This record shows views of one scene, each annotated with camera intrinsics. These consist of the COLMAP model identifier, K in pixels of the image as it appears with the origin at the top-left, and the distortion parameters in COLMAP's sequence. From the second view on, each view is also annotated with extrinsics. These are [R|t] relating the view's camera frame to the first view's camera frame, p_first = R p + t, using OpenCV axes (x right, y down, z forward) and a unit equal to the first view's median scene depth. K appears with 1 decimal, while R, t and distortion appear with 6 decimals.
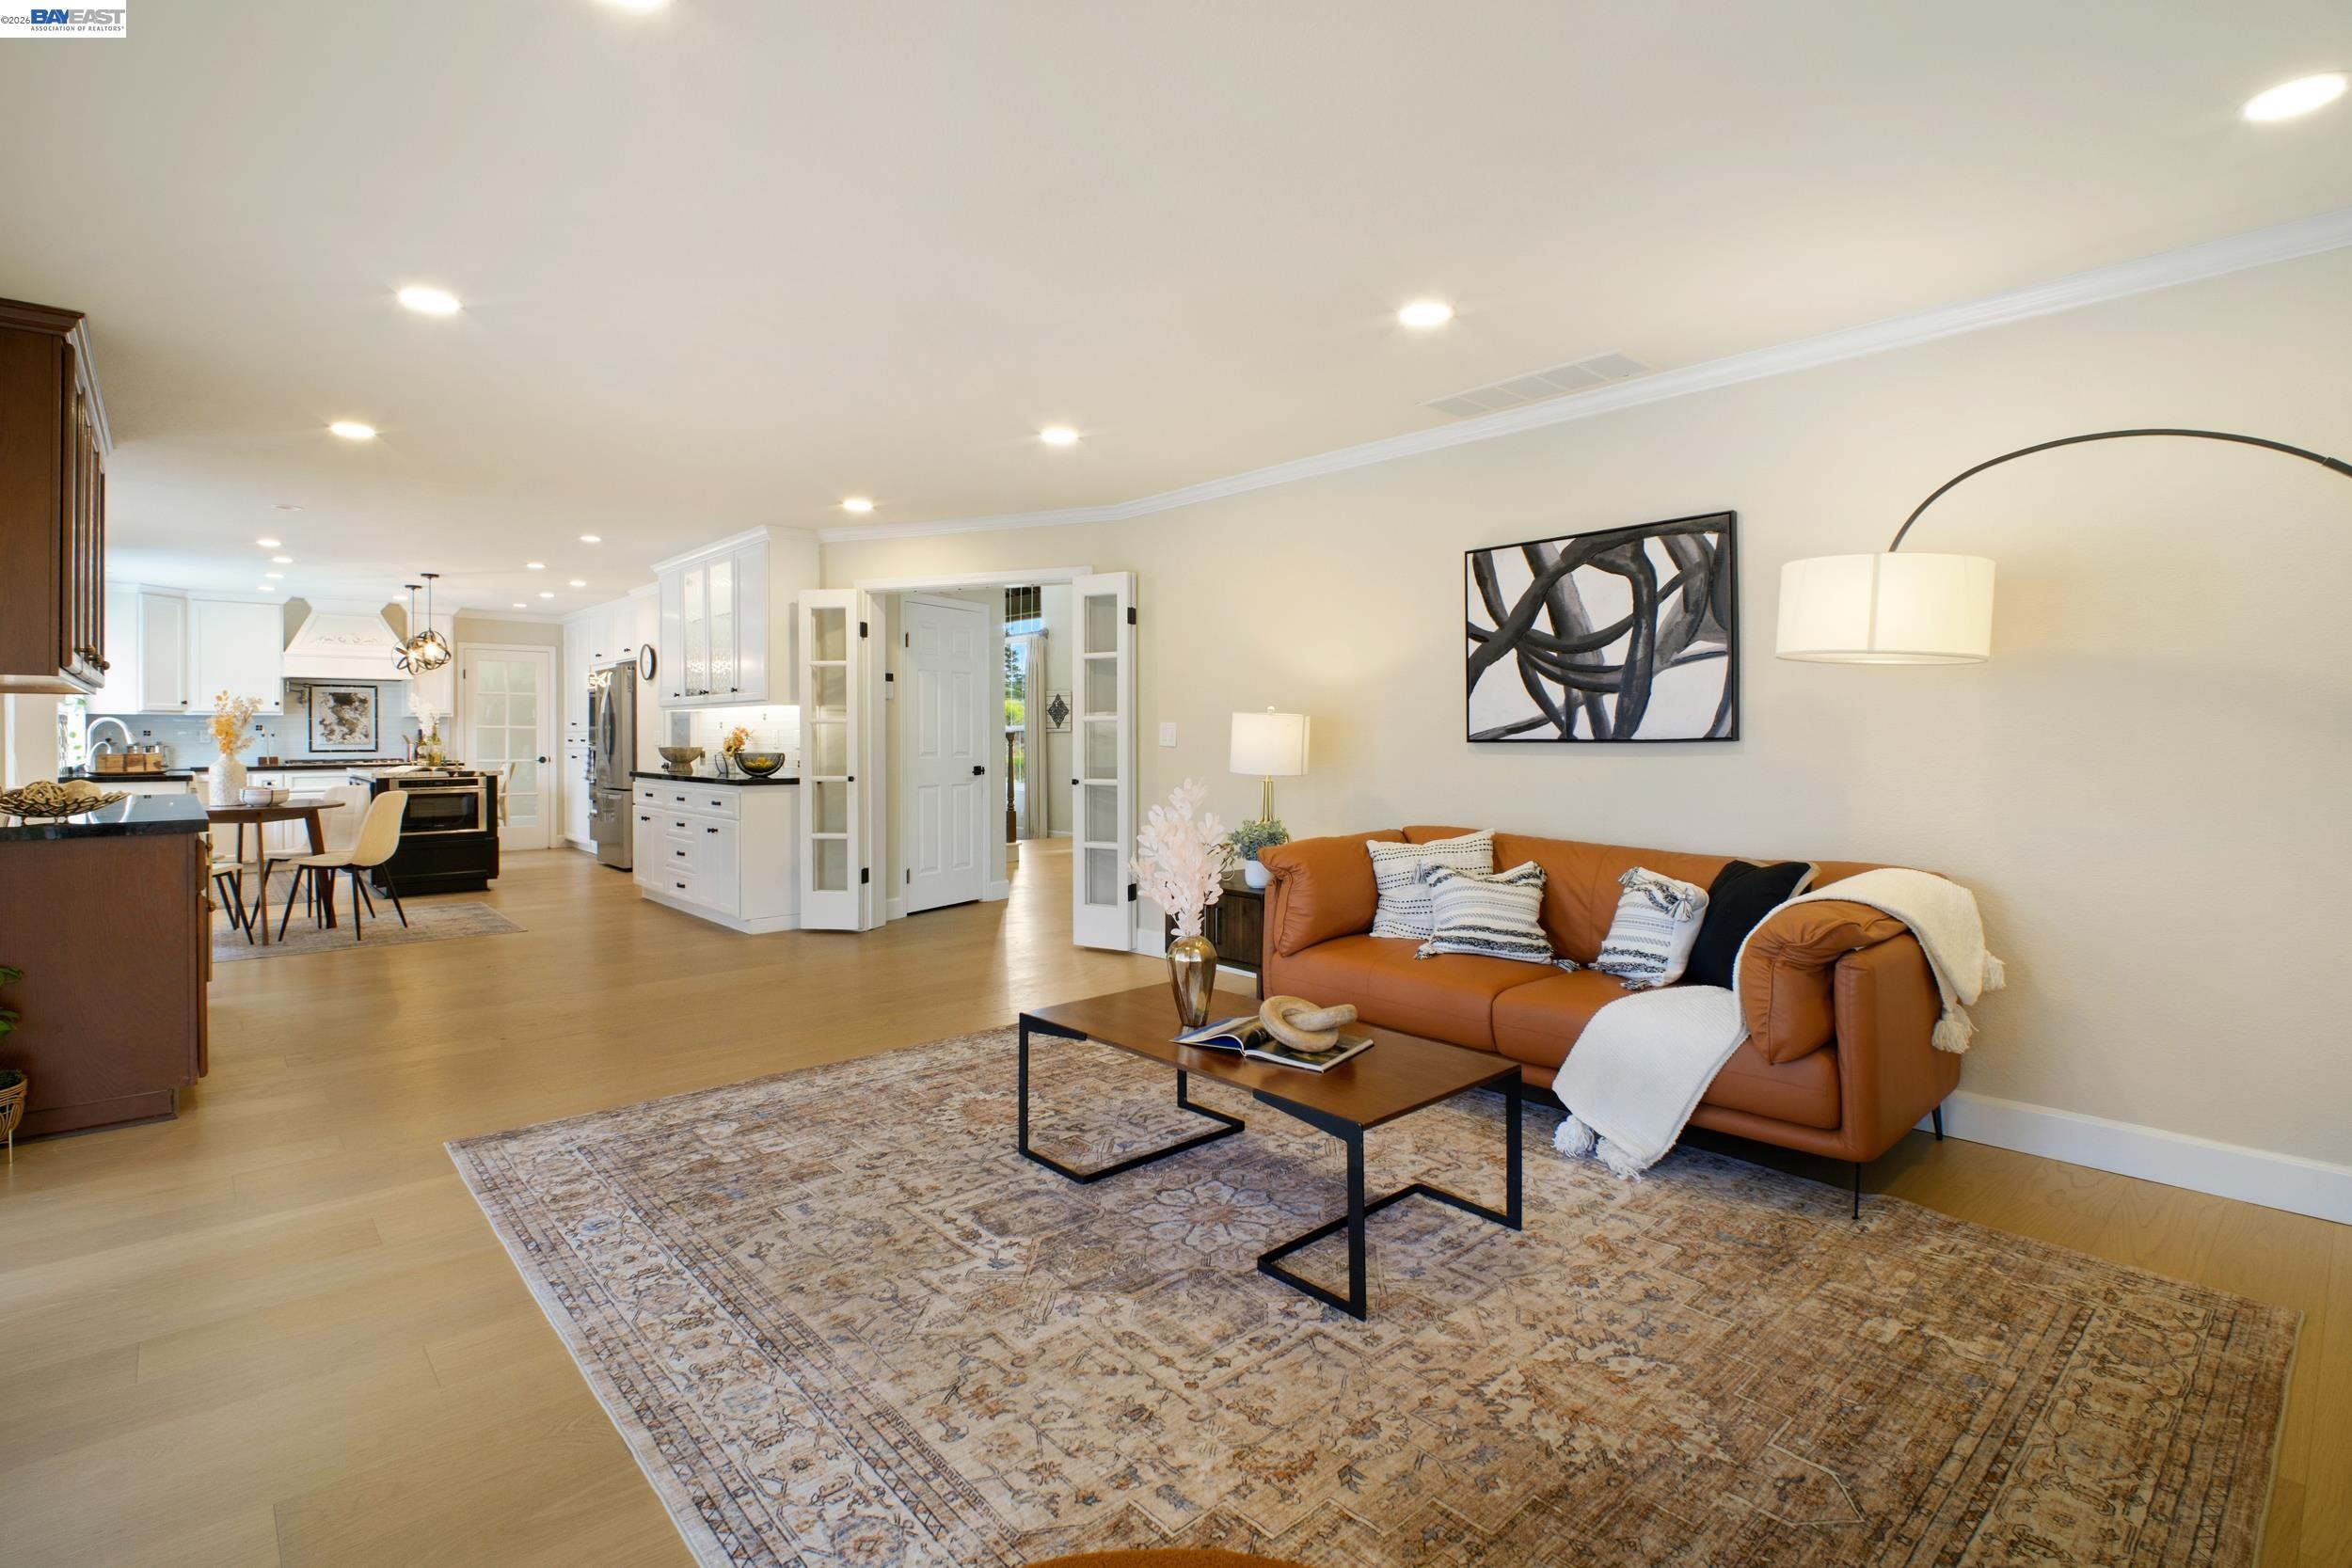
lens RADIAL K [[1073.4, 0, 1127.4], [0, 1073.4, 729.0], [0, 0, 1]] dist [-0.003665, -0.003661]
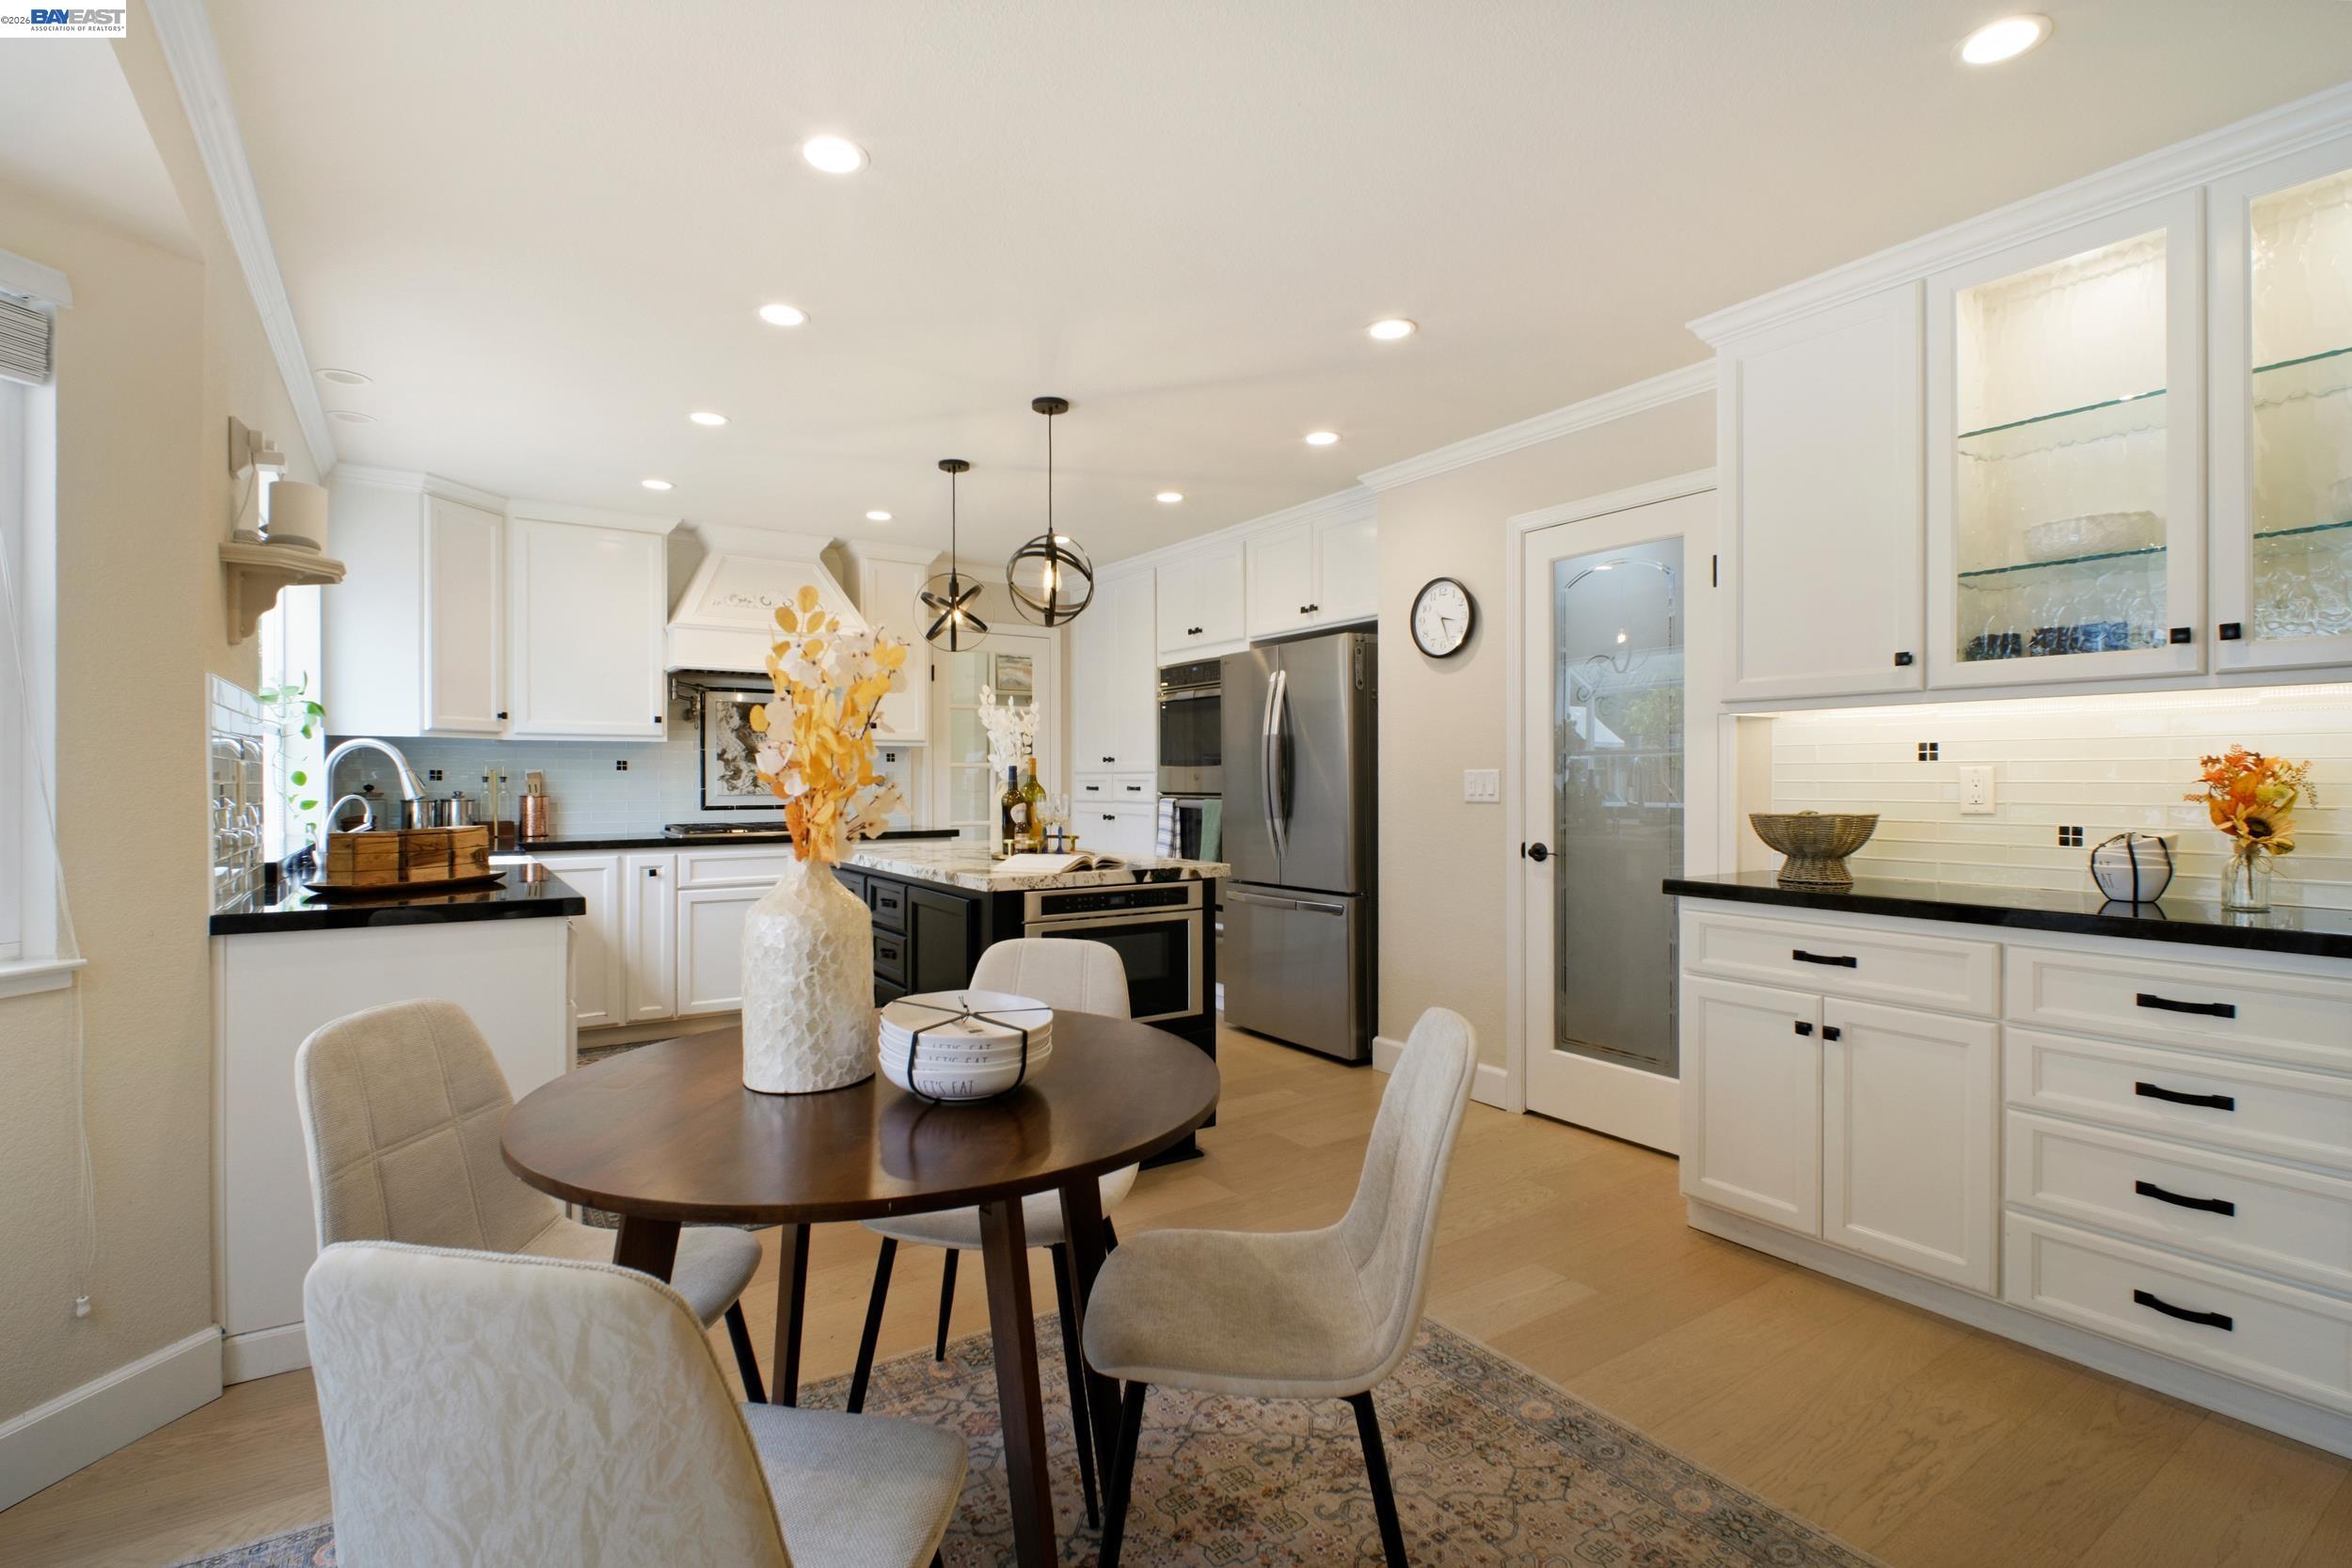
lens RADIAL K [[1073.4, 0, 1173.9], [0, 1073.4, 779.6], [0, 0, 1]] dist [-0.003665, -0.003661]
pose [[0.992076, 0.000982, -0.125633, -0.536736], [-0.000199, 0.999980, 0.006243, 0.003004], [0.125637, -0.006169, 0.992057, 0.569555]]
